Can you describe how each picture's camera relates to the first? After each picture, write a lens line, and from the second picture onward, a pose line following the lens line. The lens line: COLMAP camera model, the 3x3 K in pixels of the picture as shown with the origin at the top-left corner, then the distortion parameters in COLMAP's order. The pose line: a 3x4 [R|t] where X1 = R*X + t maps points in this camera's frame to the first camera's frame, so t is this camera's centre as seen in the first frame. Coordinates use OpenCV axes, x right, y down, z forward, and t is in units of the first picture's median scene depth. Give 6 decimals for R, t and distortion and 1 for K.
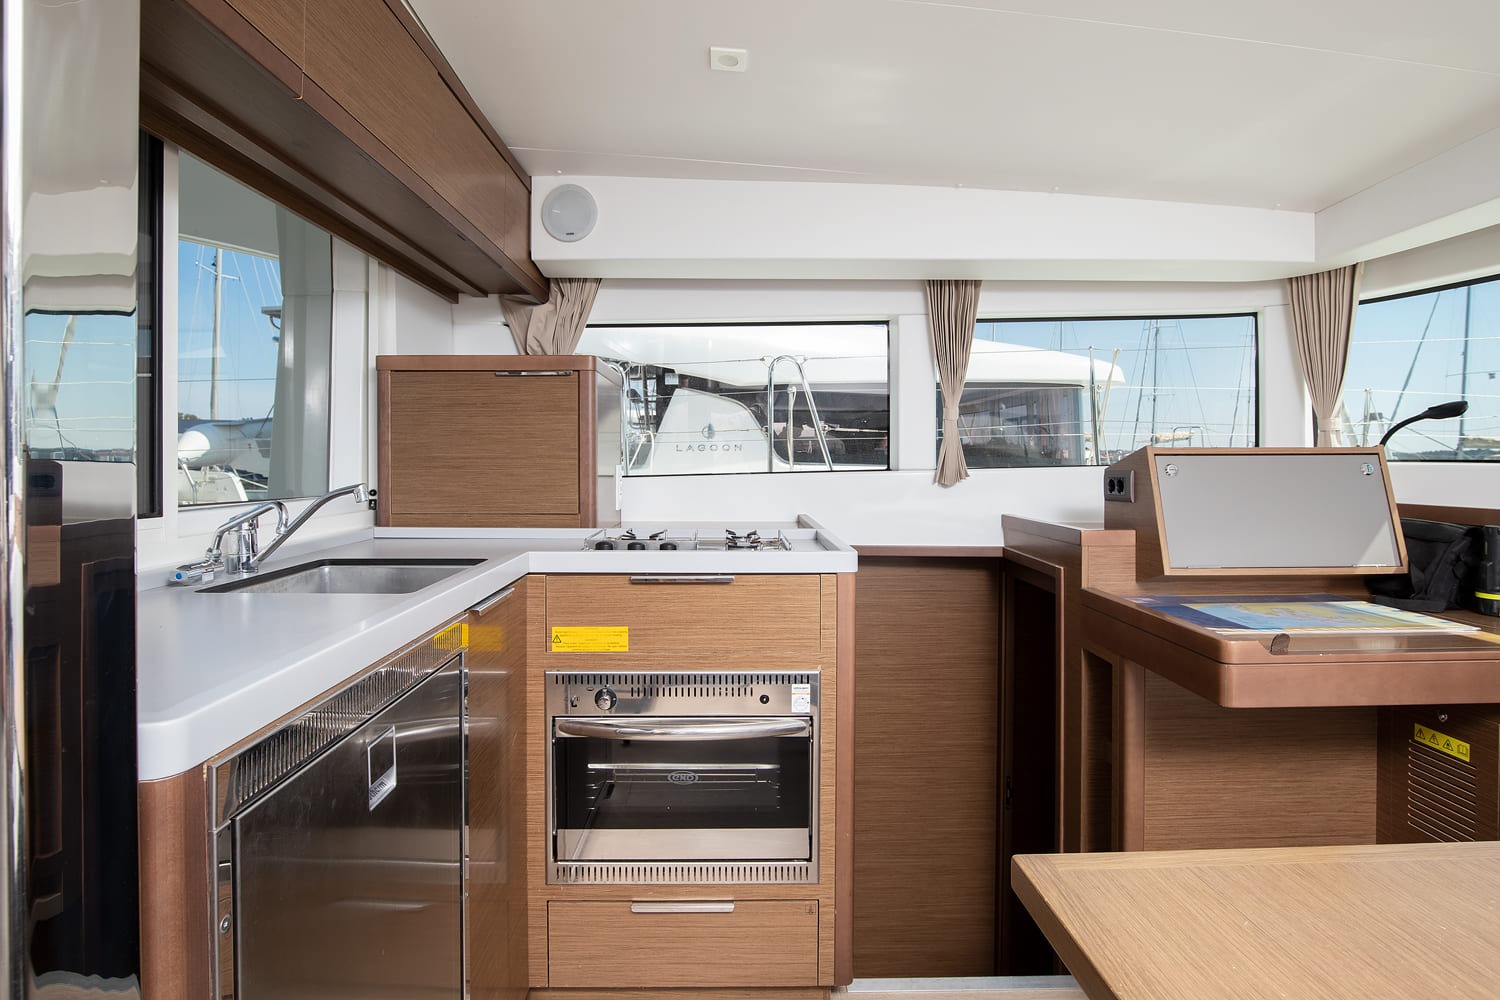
lens RADIAL K [[778.2, 0, 741.8], [0, 778.2, 466.0], [0, 0, 1]] dist [-0.027651, 0.002995]
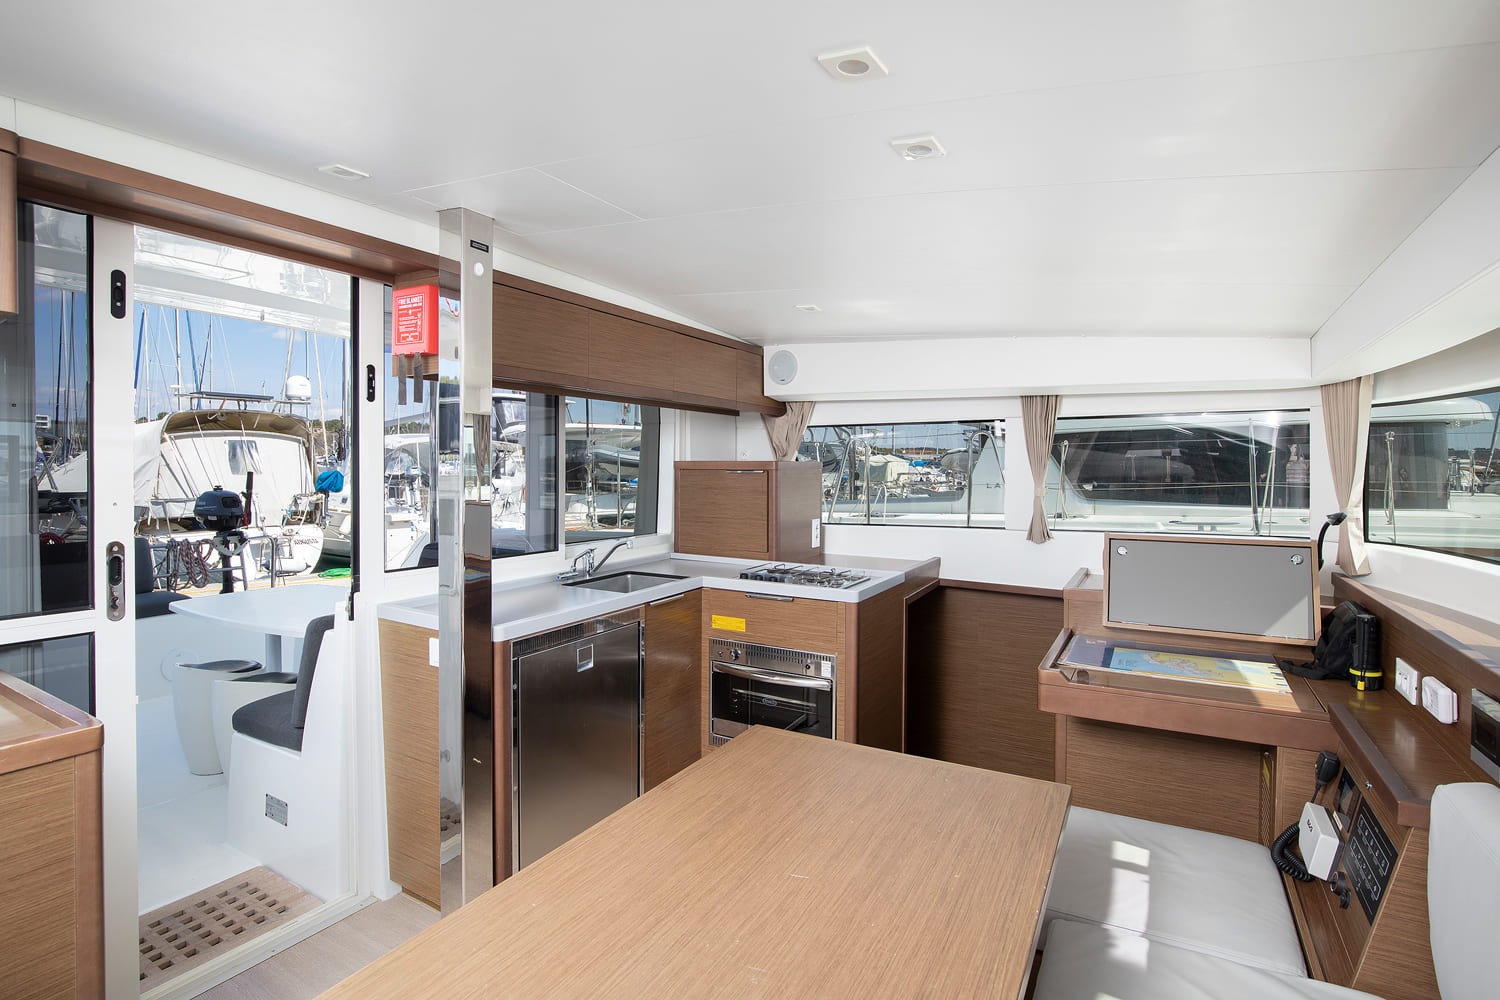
lens RADIAL K [[699.3, 0, 759.0], [0, 699.3, 462.5], [0, 0, 1]] dist [-0.032006, 0.000127]
pose [[0.861921, -0.000930, -0.507041, 0.641781], [-0.005820, 0.999914, -0.011728, -0.136386], [0.507009, 0.013059, 0.861842, -0.406713]]
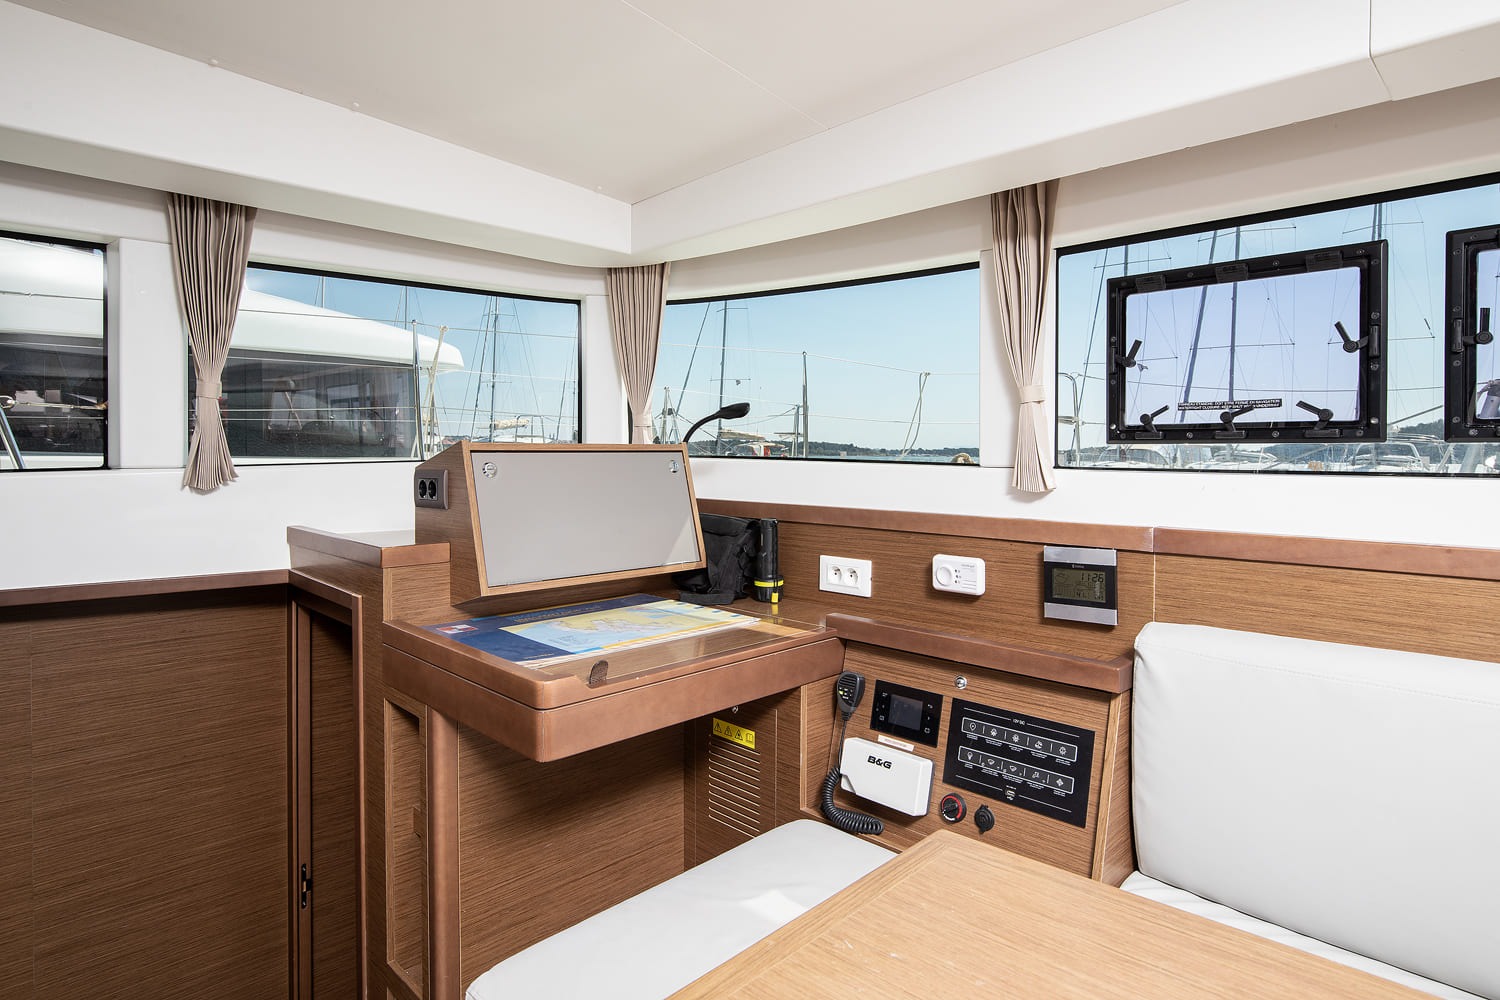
lens RADIAL K [[832.2, 0, 737.2], [0, 832.2, 456.3], [0, 0, 1]] dist [-0.019520, 0.001500]
pose [[0.716302, -0.000757, 0.697790, 0.119384], [-0.002809, 0.999988, 0.003968, -0.013648], [-0.697785, -0.004802, 0.716291, 0.164526]]
